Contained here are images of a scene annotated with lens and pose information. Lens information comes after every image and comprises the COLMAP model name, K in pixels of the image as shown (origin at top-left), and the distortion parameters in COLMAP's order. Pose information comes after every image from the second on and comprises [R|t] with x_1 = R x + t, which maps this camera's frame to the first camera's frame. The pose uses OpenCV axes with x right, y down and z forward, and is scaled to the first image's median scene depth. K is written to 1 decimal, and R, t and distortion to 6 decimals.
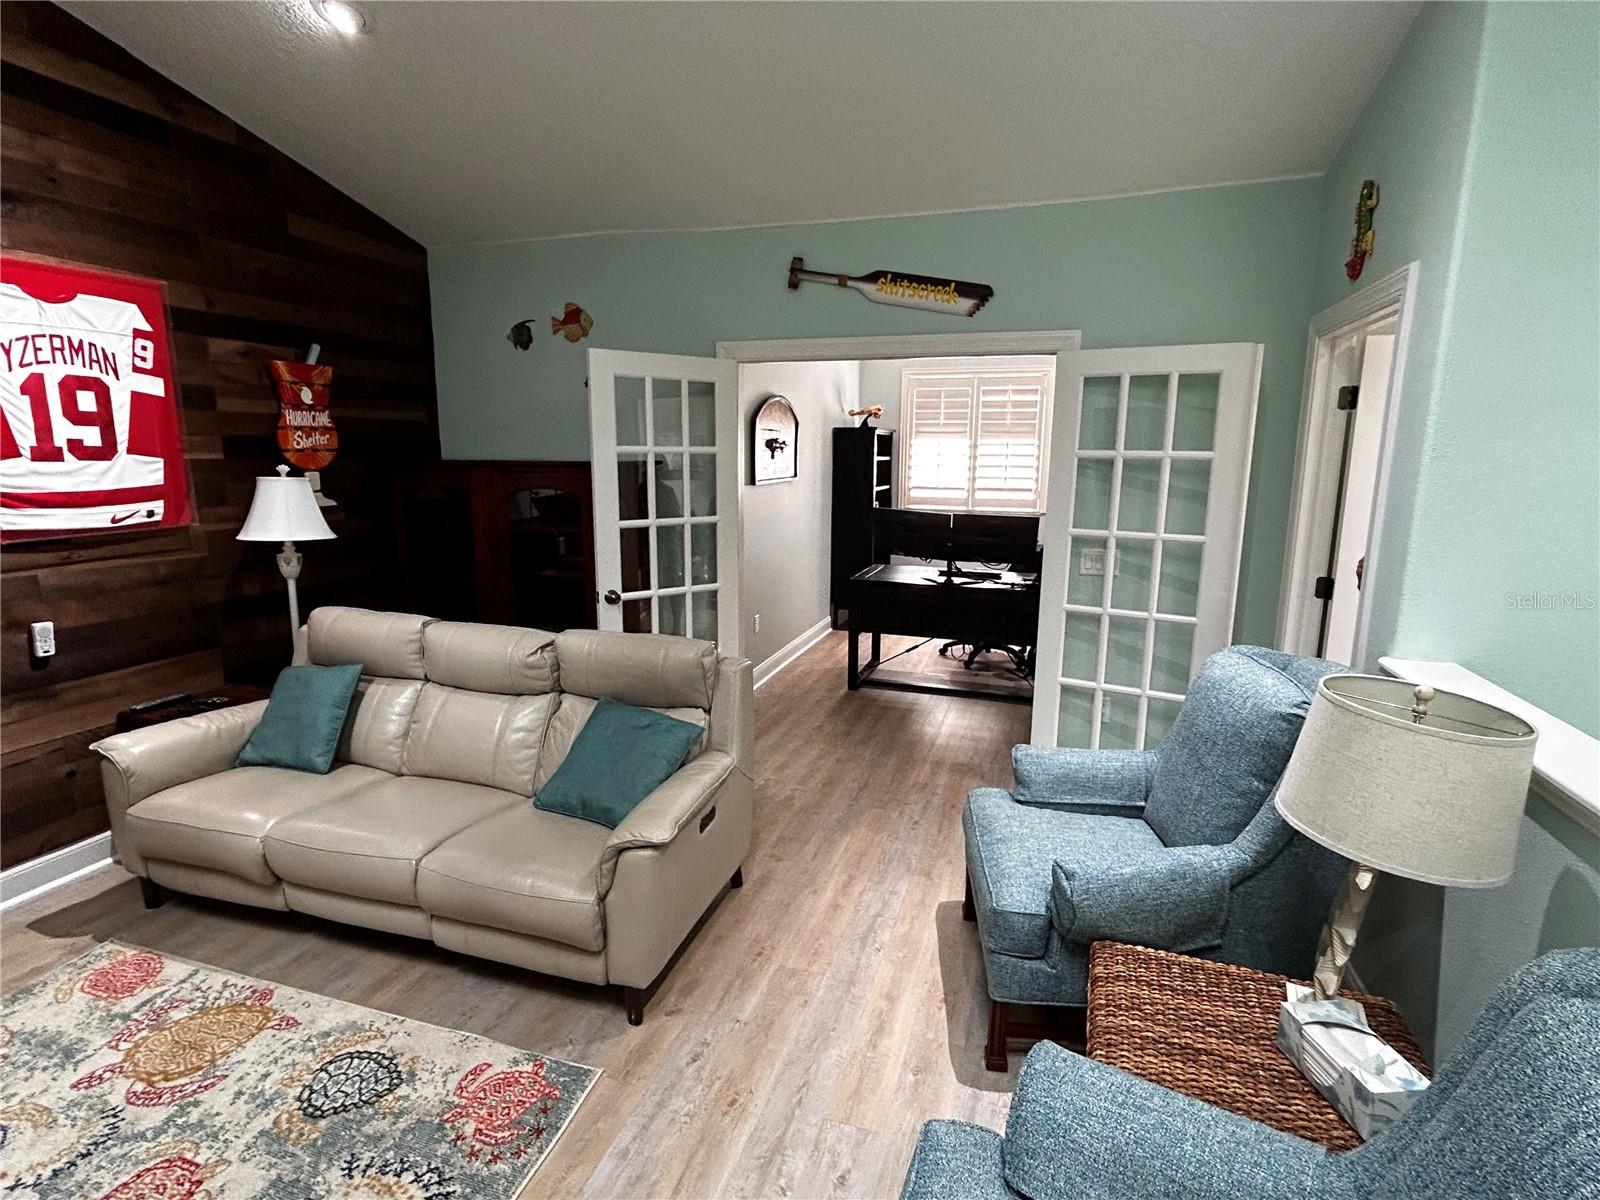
lens RADIAL K [[805.1, 0, 797.7], [0, 805.1, 598.6], [0, 0, 1]] dist [0.001704, -0.000295]
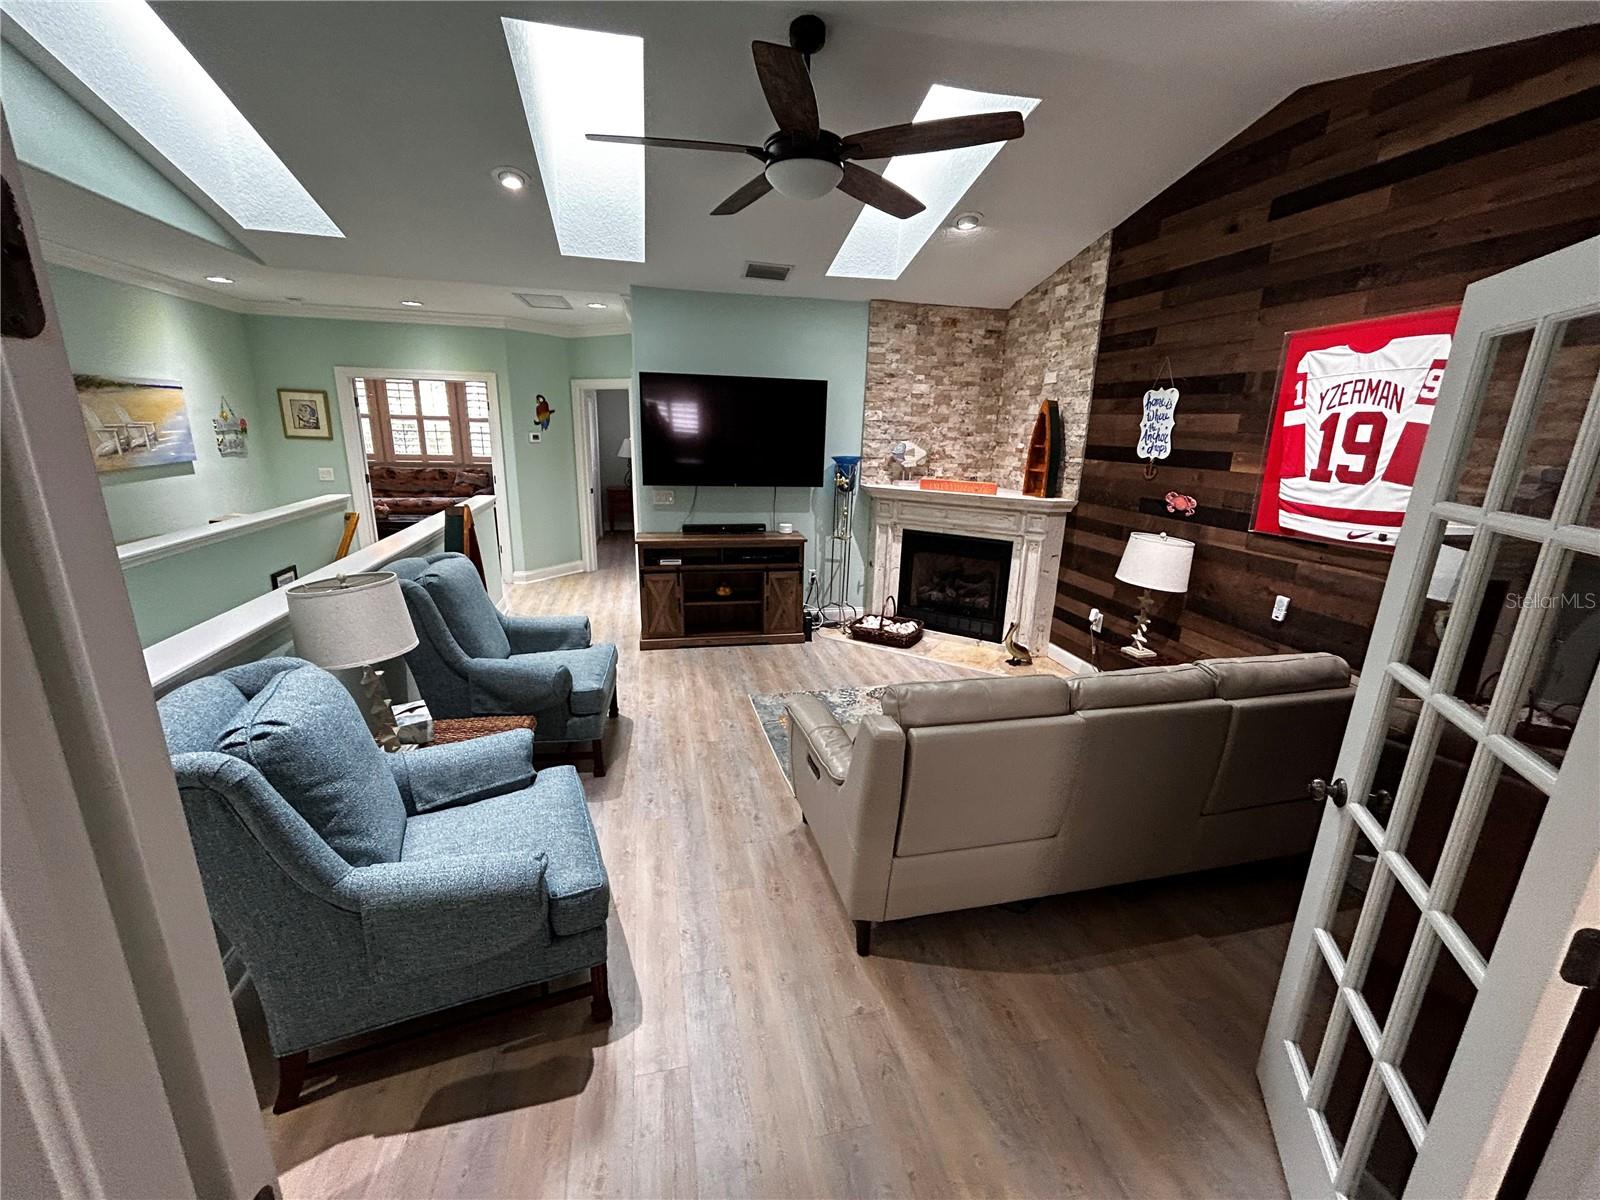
lens RADIAL K [[649.1, 0, 803.5], [0, 649.1, 600.1], [0, 0, 1]] dist [0.000265, -0.000376]
pose [[-0.849146, 0.107906, -0.517018, 0.334179], [-0.128113, 0.907591, 0.399833, -0.303145], [0.512385, 0.405753, -0.756853, 1.420659]]
